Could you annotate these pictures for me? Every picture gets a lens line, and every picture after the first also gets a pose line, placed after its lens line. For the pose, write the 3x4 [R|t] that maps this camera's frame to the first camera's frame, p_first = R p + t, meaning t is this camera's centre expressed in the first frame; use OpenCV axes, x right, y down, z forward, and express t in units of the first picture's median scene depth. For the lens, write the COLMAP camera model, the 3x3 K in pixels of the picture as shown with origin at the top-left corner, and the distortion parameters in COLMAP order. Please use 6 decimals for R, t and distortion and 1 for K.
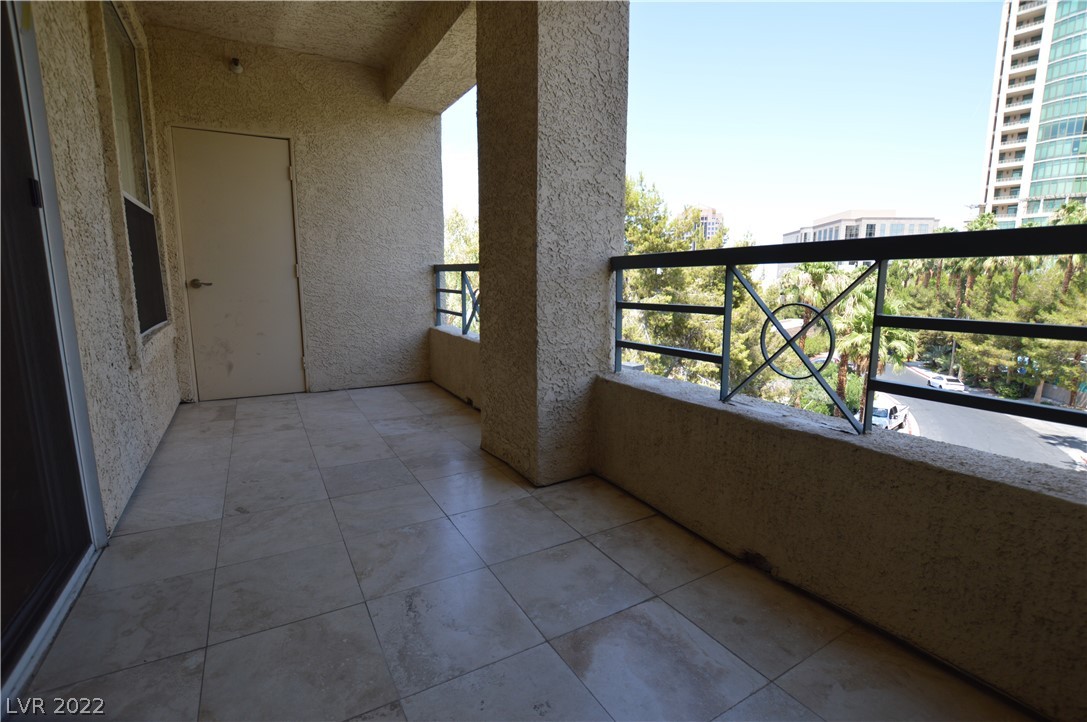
lens RADIAL K [[486.2, 0, 545.9], [0, 486.2, 359.2], [0, 0, 1]] dist [-0.033094, 0.004340]
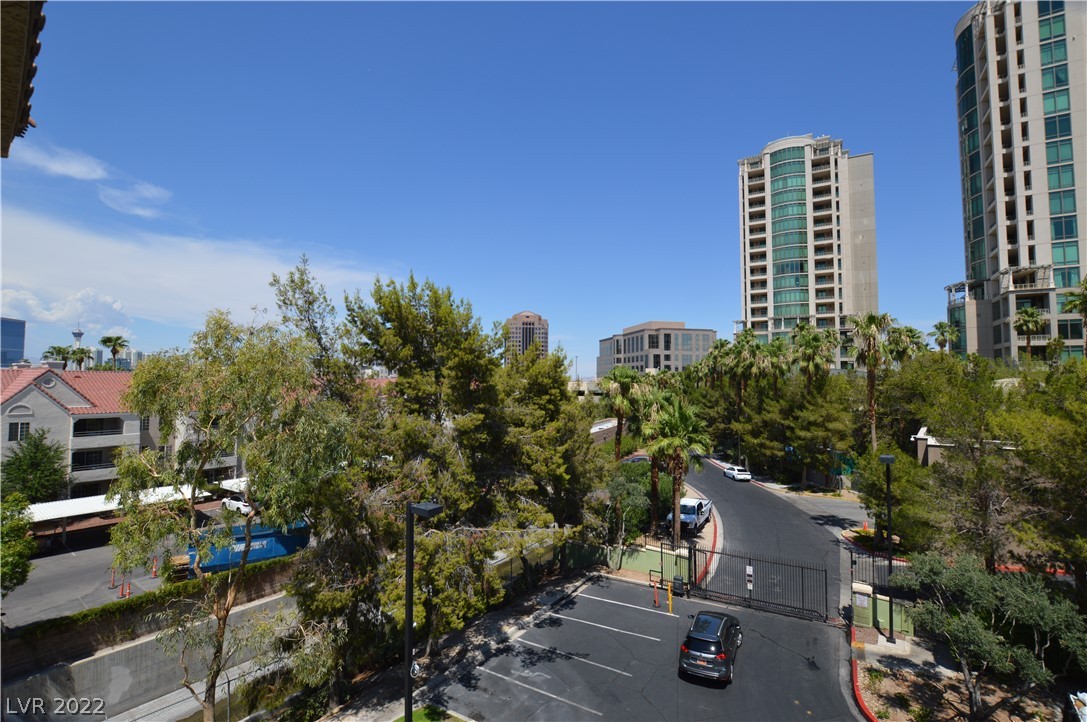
lens RADIAL K [[486.2, 0, 545.9], [0, 486.2, 359.2], [0, 0, 1]] dist [-0.033094, 0.004340]
pose [[0.944214, 0.013494, 0.329056, 0.467831], [0.054042, 0.979267, -0.195232, -0.342087], [-0.324868, 0.202123, 0.923908, 0.497798]]
